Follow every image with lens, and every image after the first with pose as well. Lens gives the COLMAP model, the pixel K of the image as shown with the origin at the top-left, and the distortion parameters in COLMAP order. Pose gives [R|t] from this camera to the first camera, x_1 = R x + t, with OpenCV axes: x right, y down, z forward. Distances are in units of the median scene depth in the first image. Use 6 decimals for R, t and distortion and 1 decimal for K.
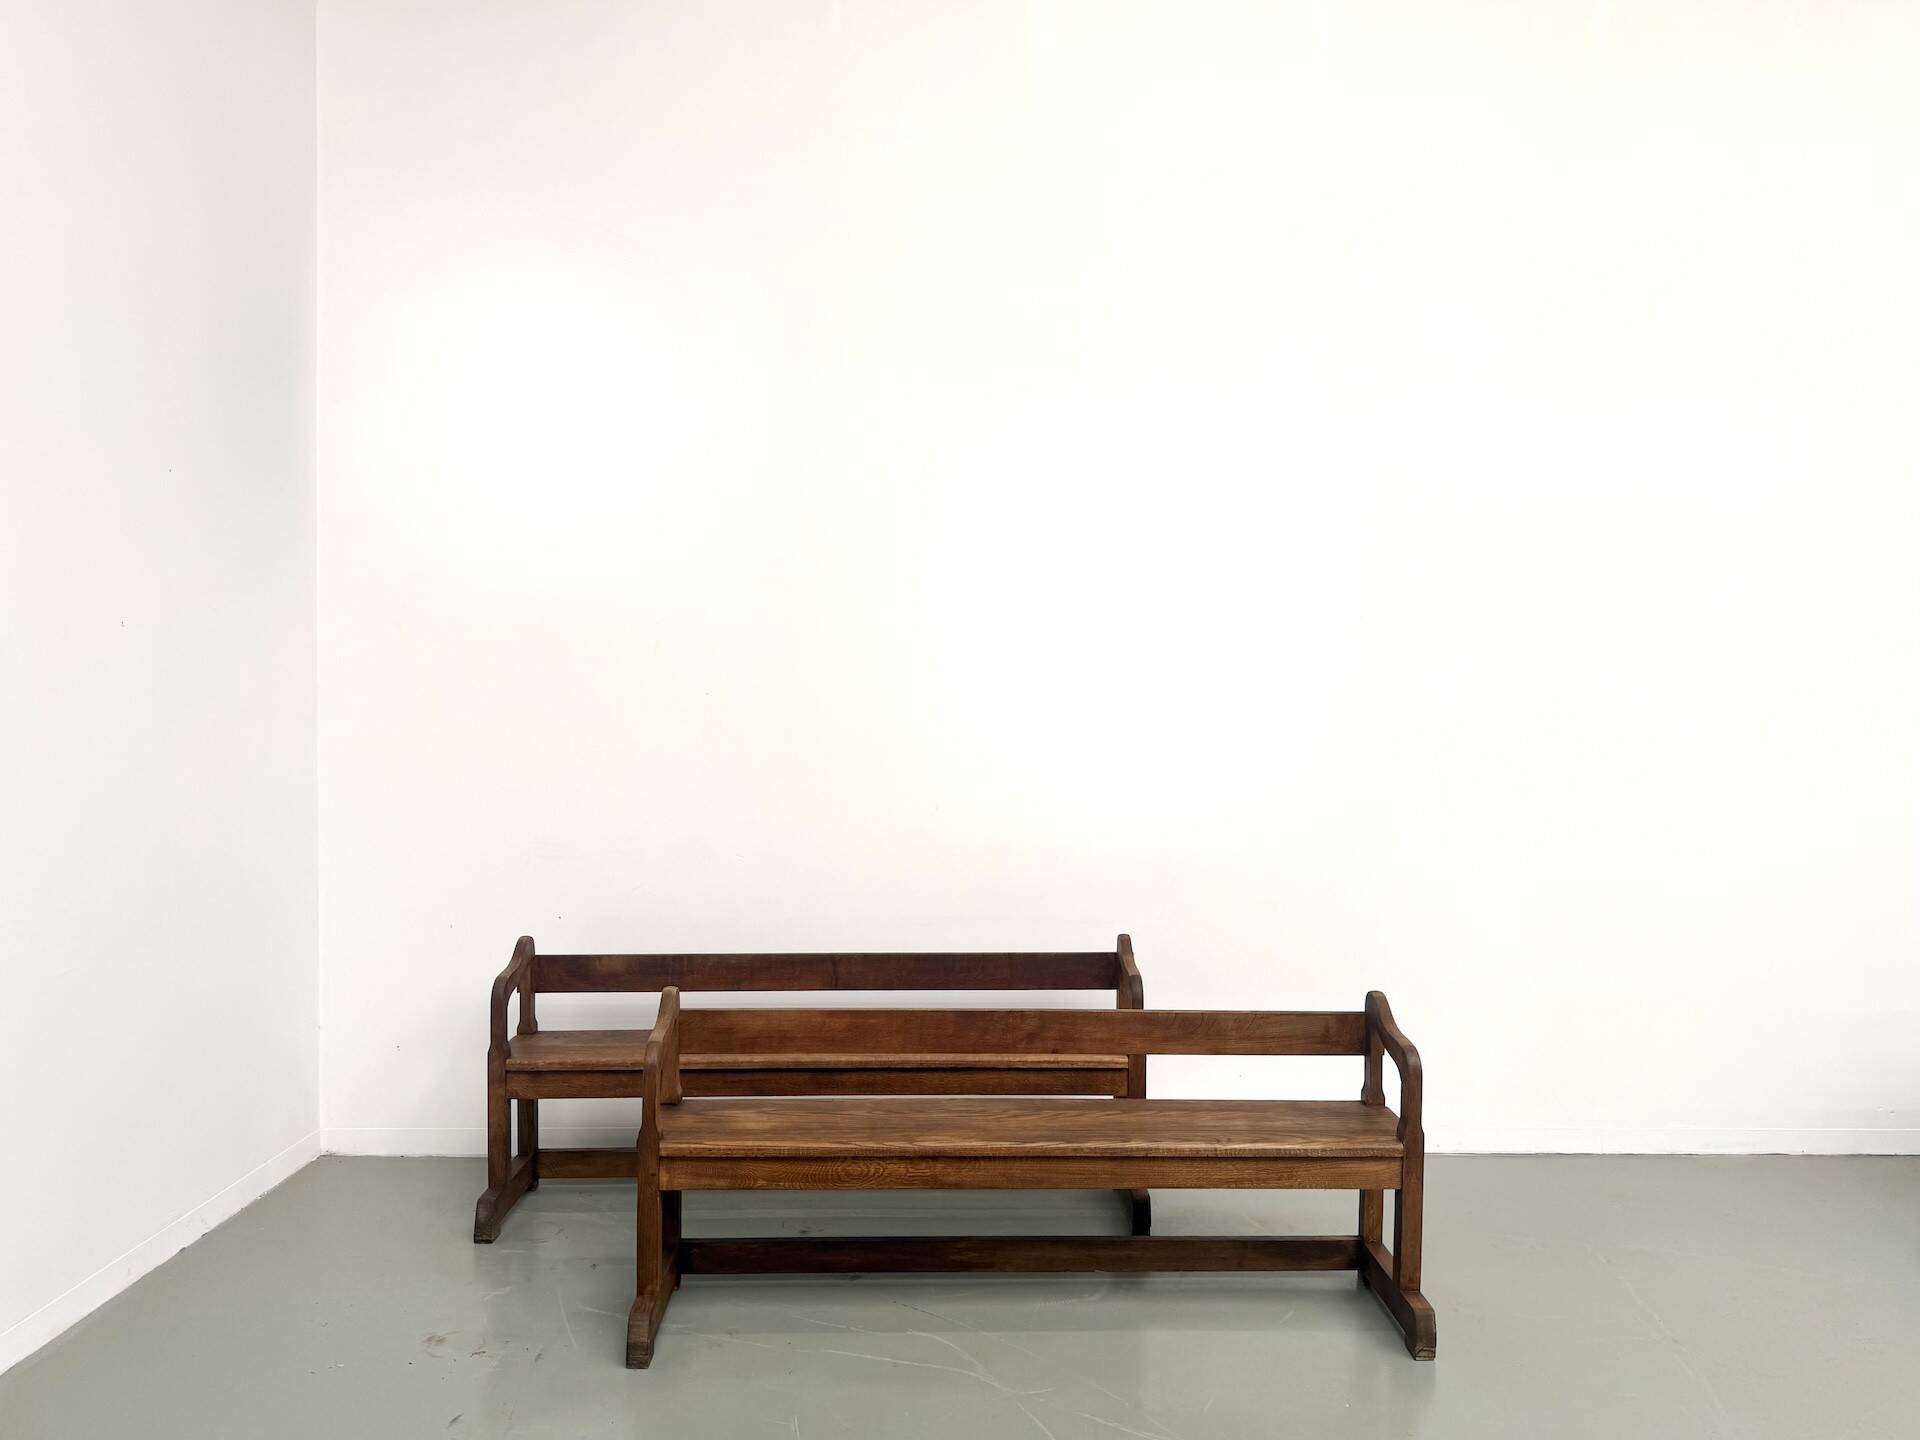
lens RADIAL K [[1355.7, 0, 972.9], [0, 1355.7, 710.0], [0, 0, 1]] dist [0.079112, -0.114906]
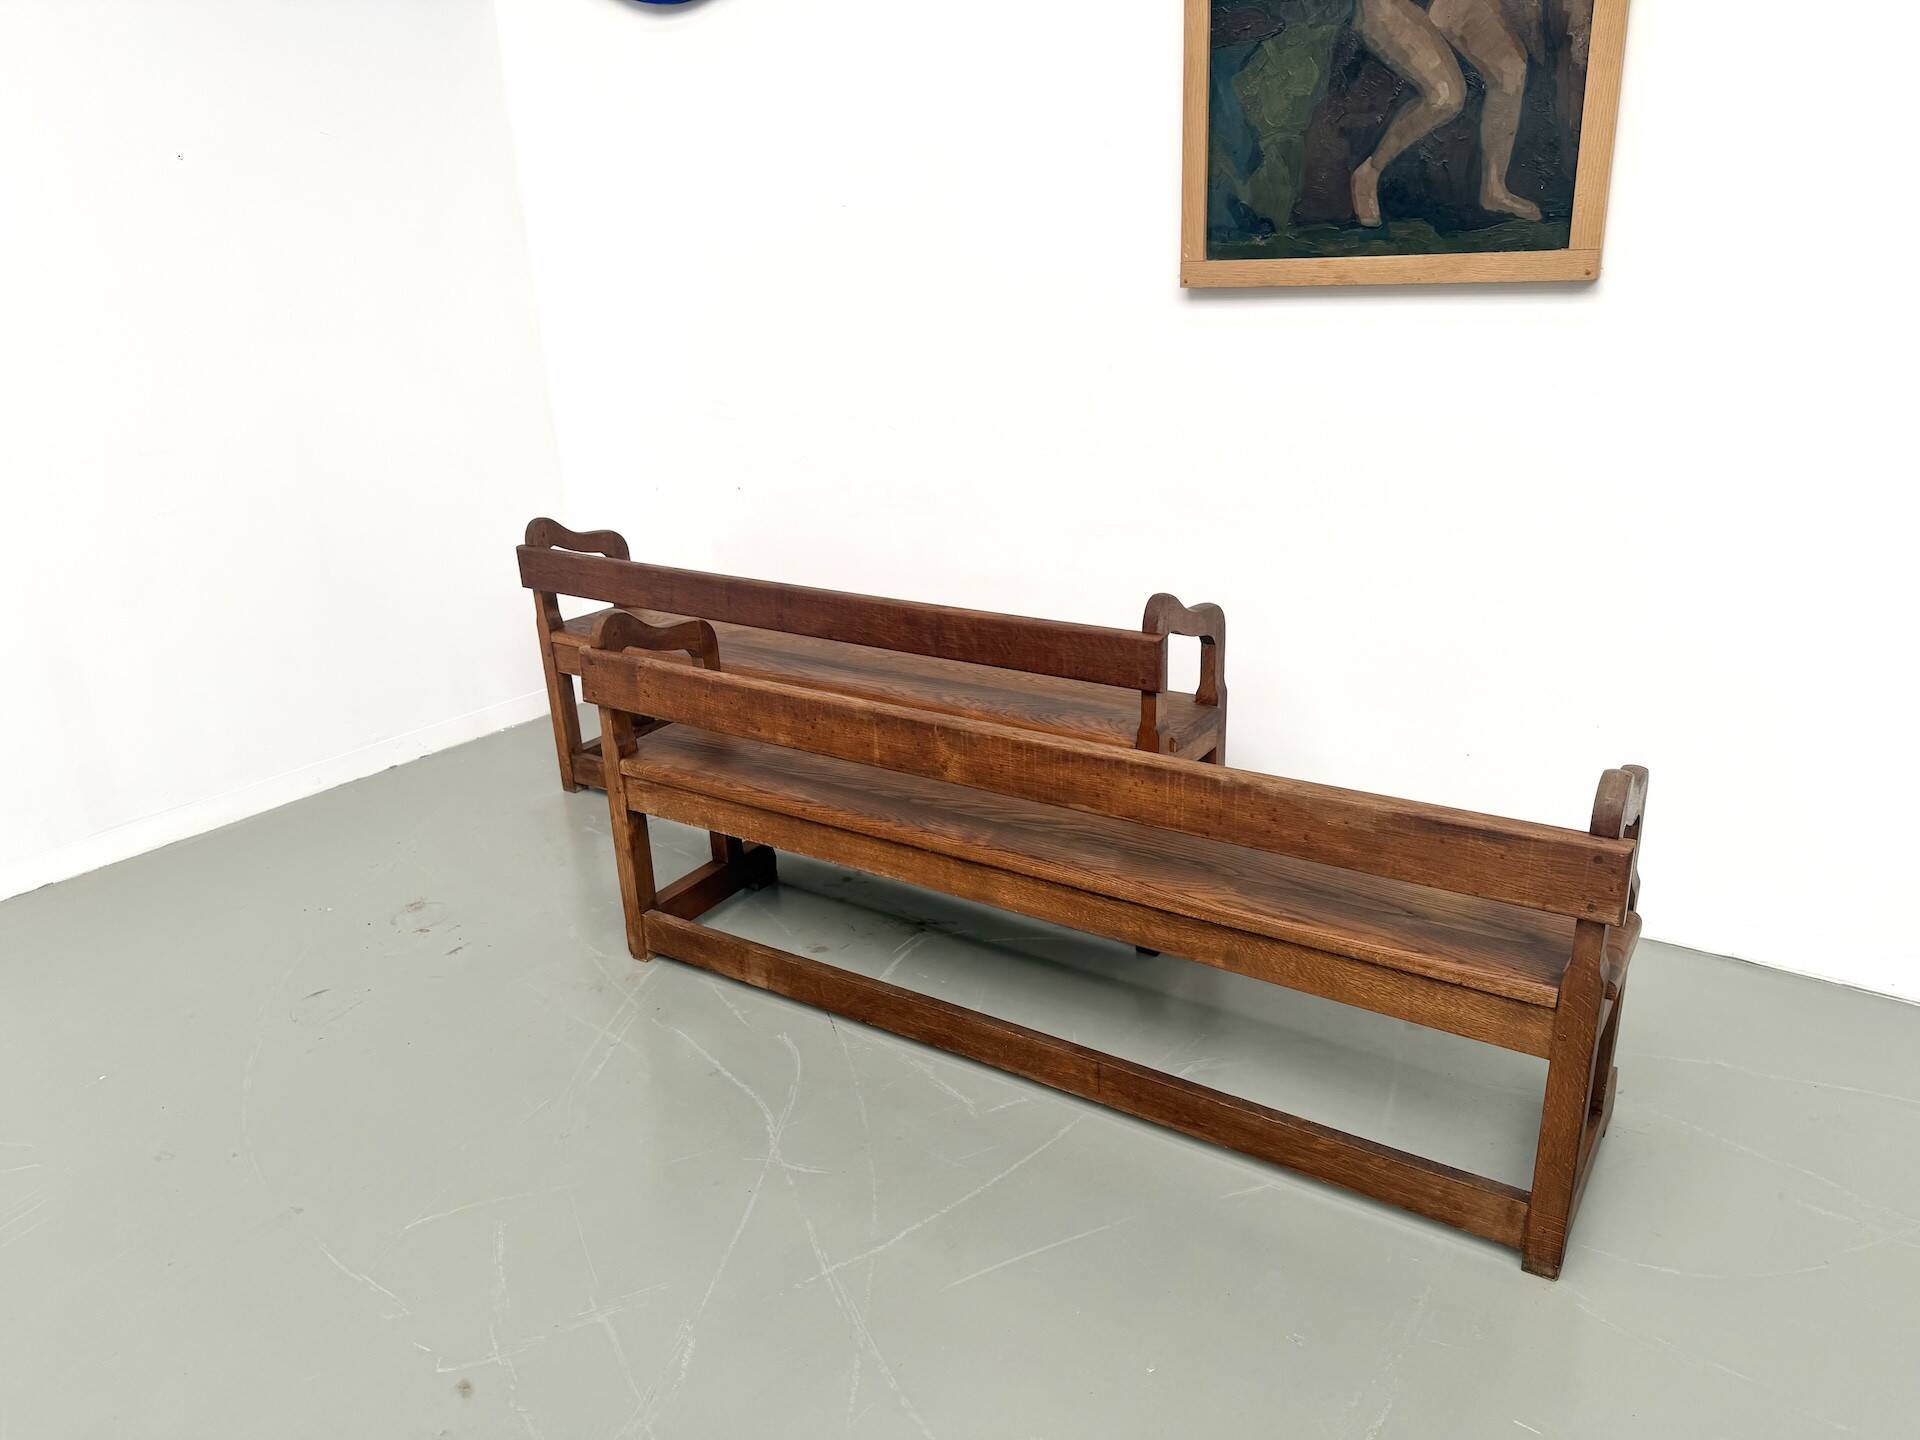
lens RADIAL K [[1355.7, 0, 962.7], [0, 1355.7, 734.0], [0, 0, 1]] dist [0.079112, -0.114906]
pose [[0.800516, 0.171556, -0.574232, 0.437912], [0.032990, 0.944087, 0.328043, 0.022952], [0.598403, -0.281548, 0.750097, 0.475880]]
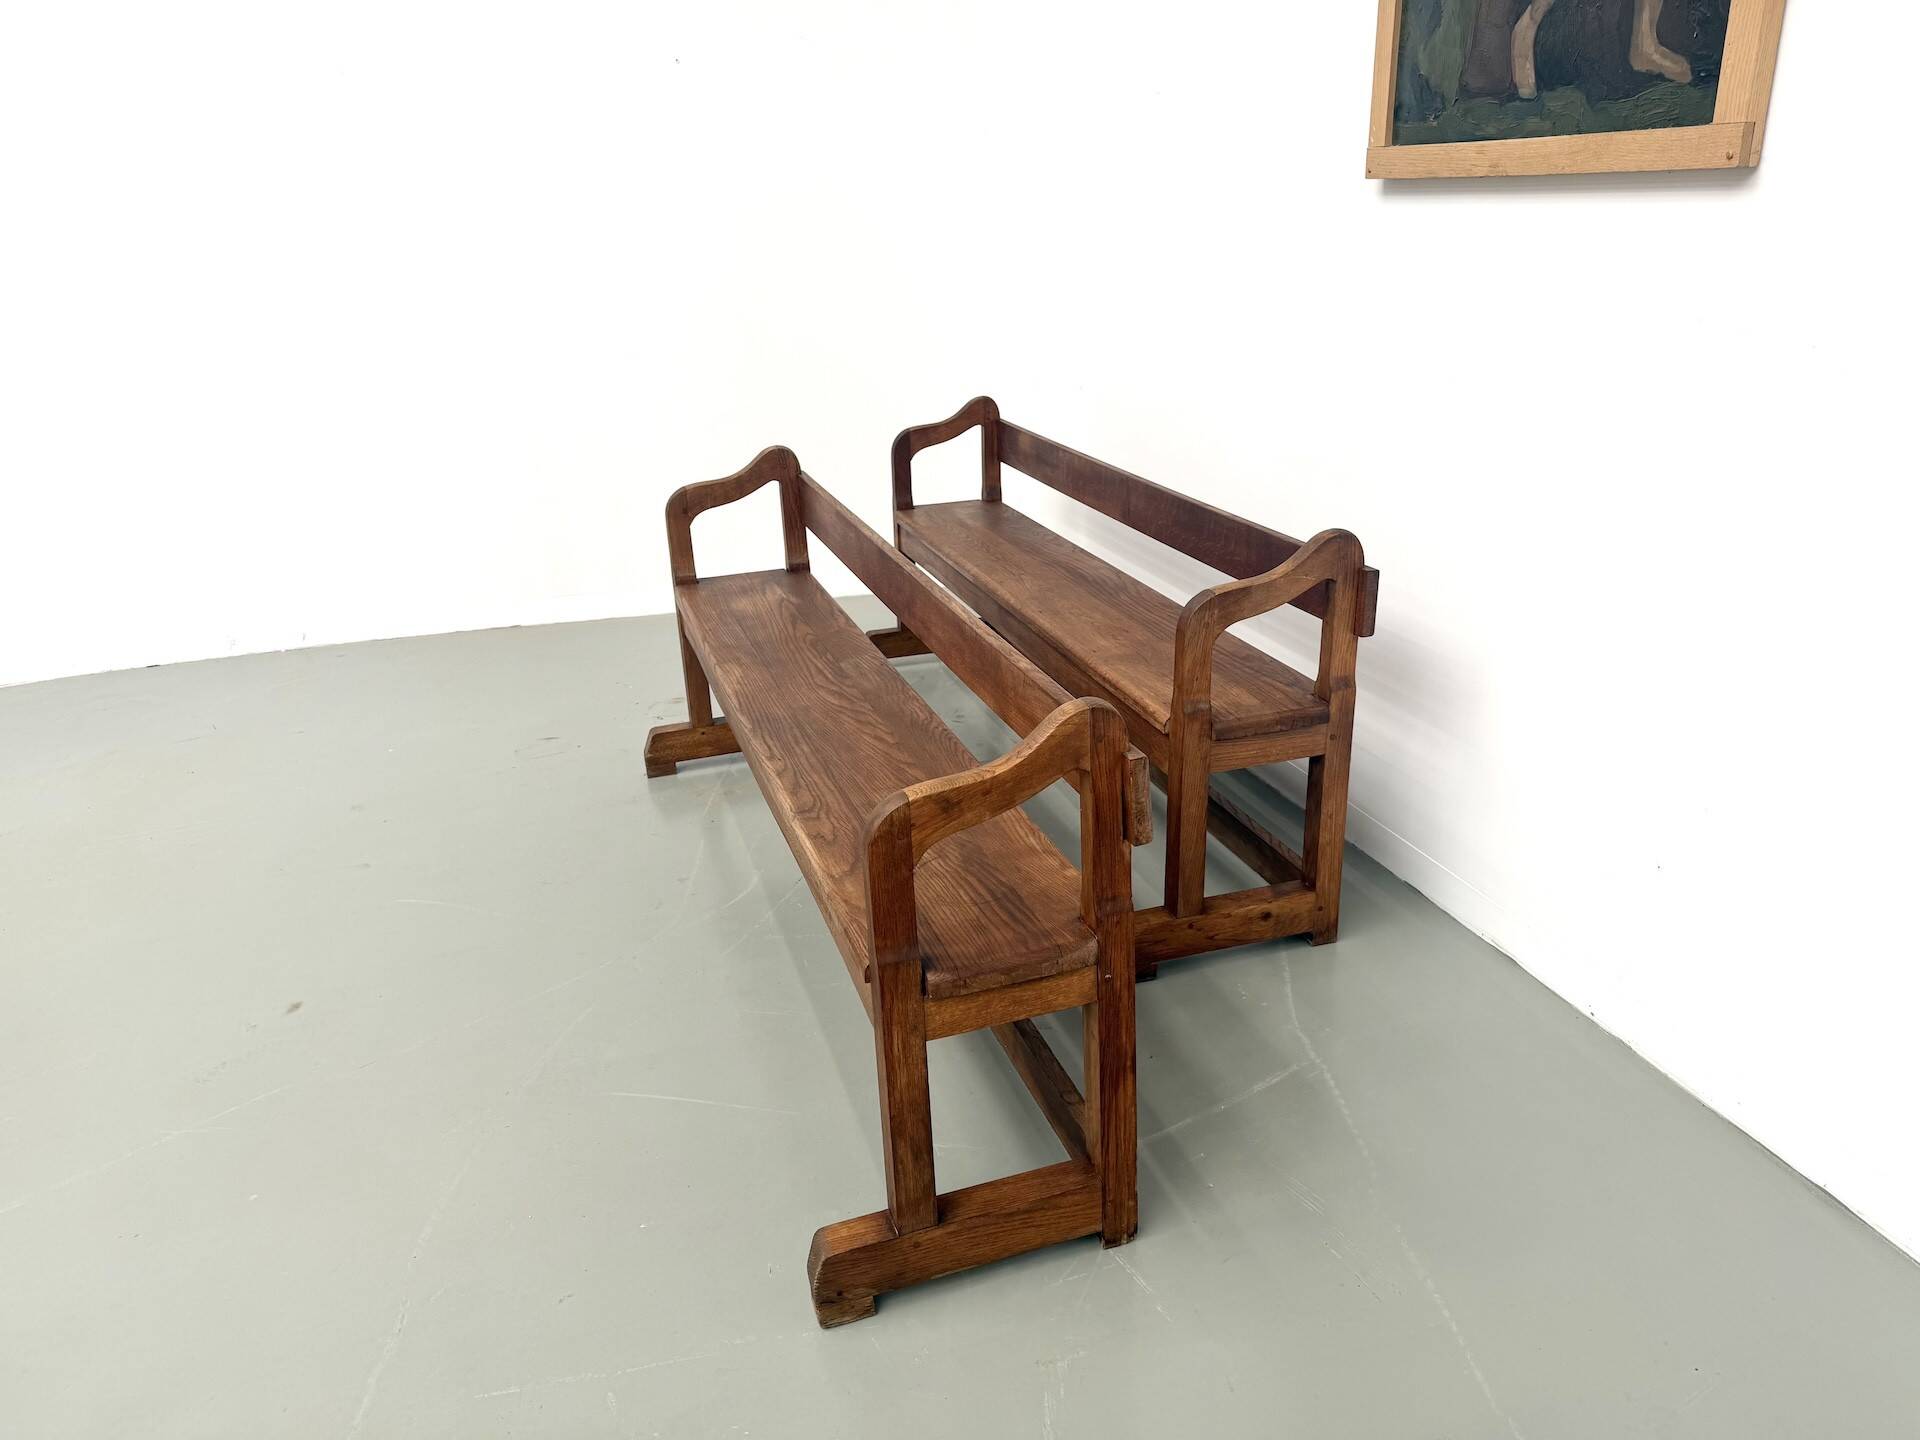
lens RADIAL K [[1355.7, 0, 953.9], [0, 1355.7, 726.5], [0, 0, 1]] dist [0.079112, -0.114906]
pose [[0.266809, 0.336333, -0.903157, 0.689097], [0.006883, 0.936440, 0.350761, 0.058082], [0.963725, -0.099803, 0.247536, 0.851891]]
